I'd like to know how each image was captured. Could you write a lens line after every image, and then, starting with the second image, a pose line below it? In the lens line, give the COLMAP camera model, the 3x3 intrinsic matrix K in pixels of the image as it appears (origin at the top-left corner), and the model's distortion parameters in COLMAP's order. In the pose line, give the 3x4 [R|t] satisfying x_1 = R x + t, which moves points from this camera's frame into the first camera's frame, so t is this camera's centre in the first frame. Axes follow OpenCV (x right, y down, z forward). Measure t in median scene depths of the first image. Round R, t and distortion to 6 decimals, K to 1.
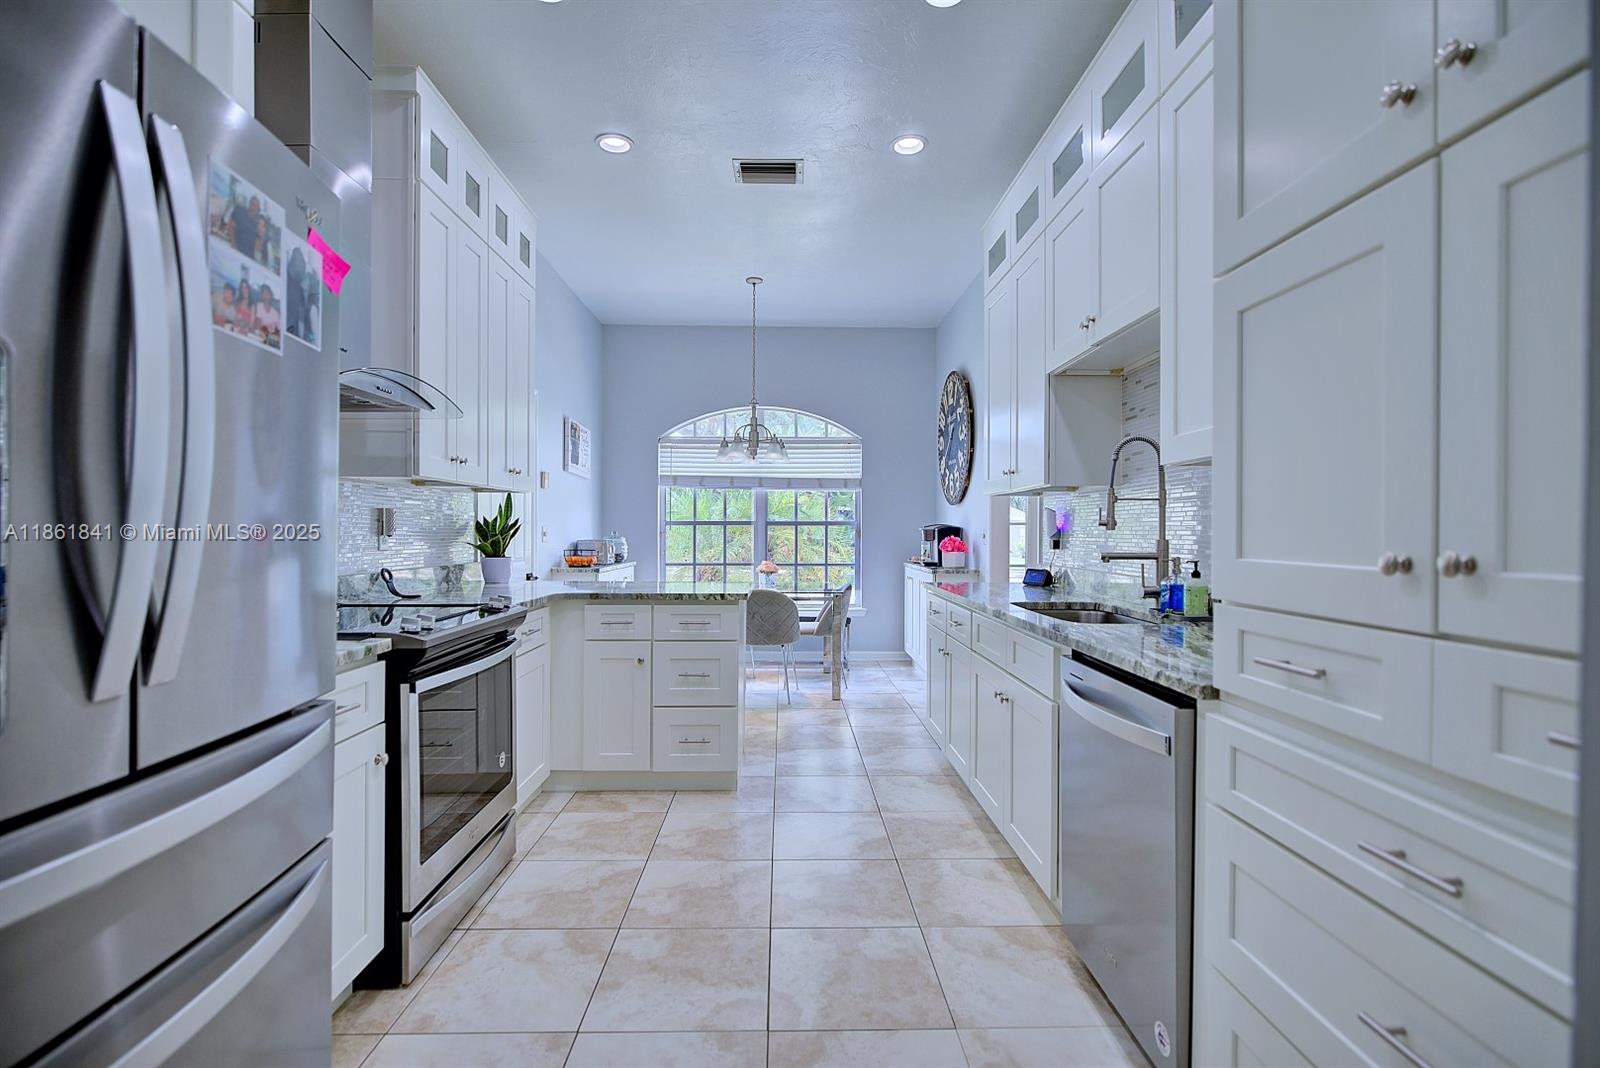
lens RADIAL K [[732.9, 0, 800.1], [0, 732.9, 531.9], [0, 0, 1]] dist [0.001482, 0.000393]
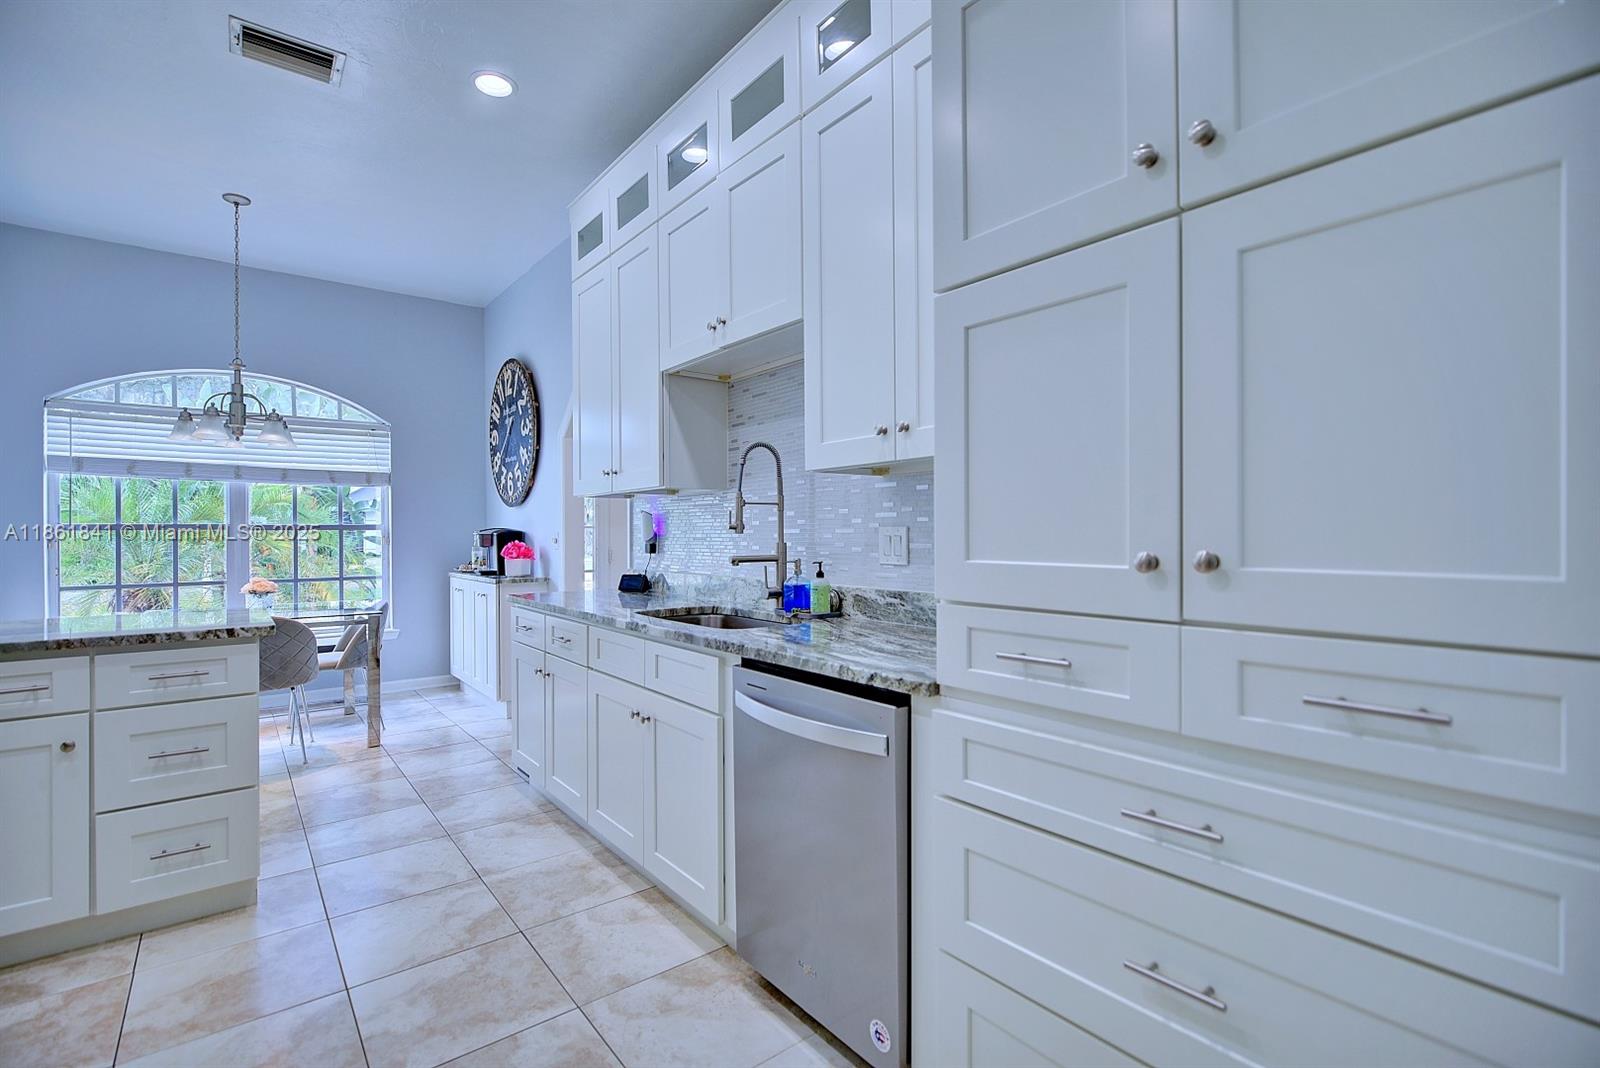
lens RADIAL K [[732.9, 0, 799.6], [0, 732.9, 532.7], [0, 0, 1]] dist [0.001482, 0.000393]
pose [[0.800371, -0.007024, 0.599464, -0.107675], [0.008843, 0.999961, -0.000090, -0.002775], [-0.599440, 0.005374, 0.800402, 0.137345]]
